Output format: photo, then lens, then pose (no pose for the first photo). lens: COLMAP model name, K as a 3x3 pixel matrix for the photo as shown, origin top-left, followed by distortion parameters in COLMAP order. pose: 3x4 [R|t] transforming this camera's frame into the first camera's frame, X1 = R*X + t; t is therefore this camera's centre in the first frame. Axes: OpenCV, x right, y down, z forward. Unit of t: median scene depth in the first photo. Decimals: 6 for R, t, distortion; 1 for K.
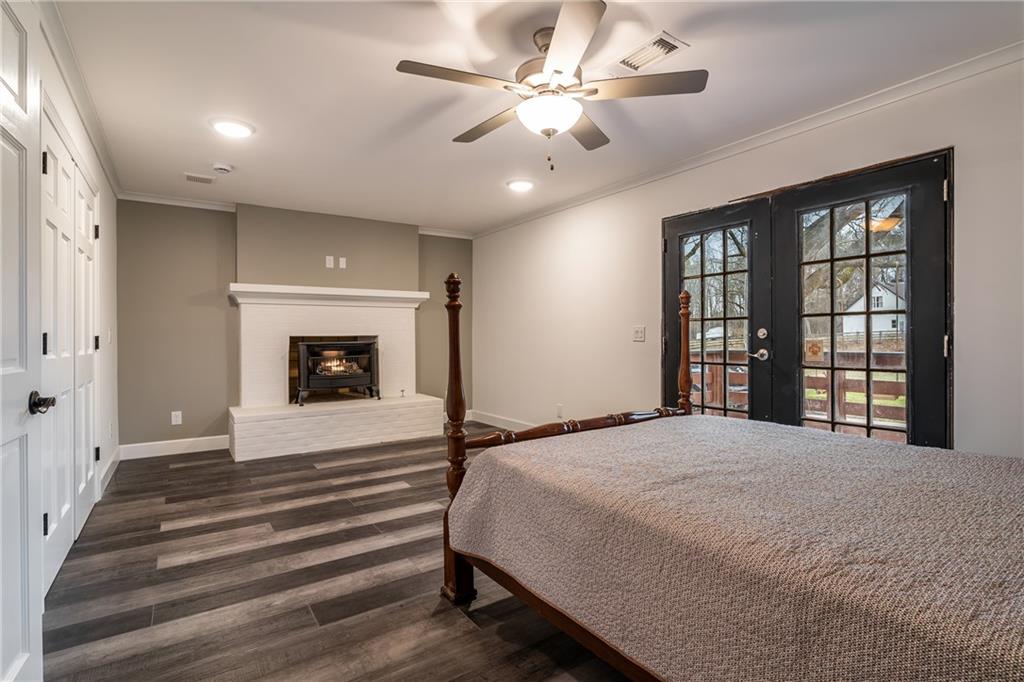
lens RADIAL K [[509.8, 0, 515.3], [0, 509.8, 338.9], [0, 0, 1]] dist [-0.034411, 0.016581]
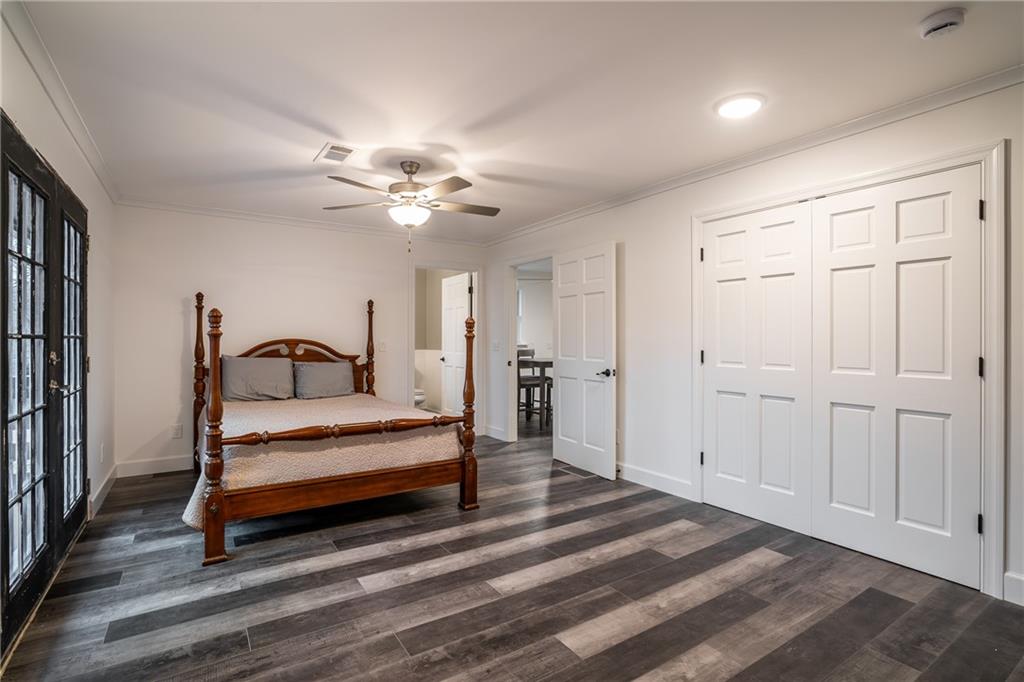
lens RADIAL K [[488.7, 0, 514.3], [0, 488.7, 338.8], [0, 0, 1]] dist [-0.033272, 0.013621]
pose [[-0.999838, 0.006393, 0.016848, -0.191565], [0.006474, 0.999968, 0.004759, -0.039091], [-0.016817, 0.004867, -0.999847, 1.702739]]
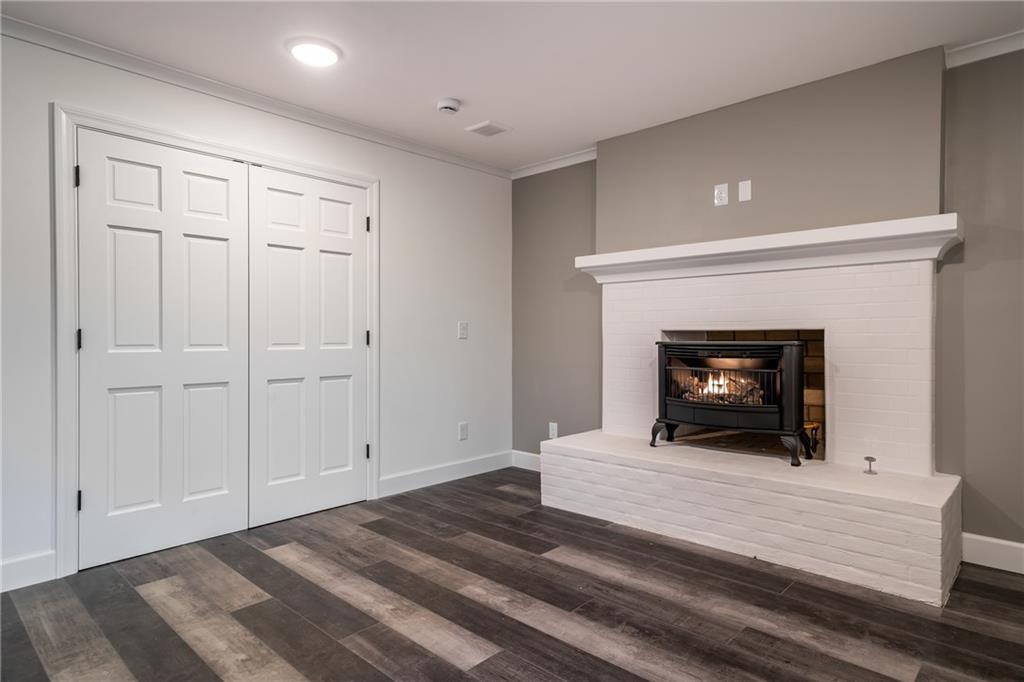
lens RADIAL K [[579.3, 0, 503.7], [0, 579.3, 342.2], [0, 0, 1]] dist [0.018541, 0.000161]
pose [[0.207932, 0.019786, -0.977943, 0.327935], [-0.004368, 0.999804, 0.019300, -0.006107], [0.978134, 0.000258, 0.207978, 1.034470]]
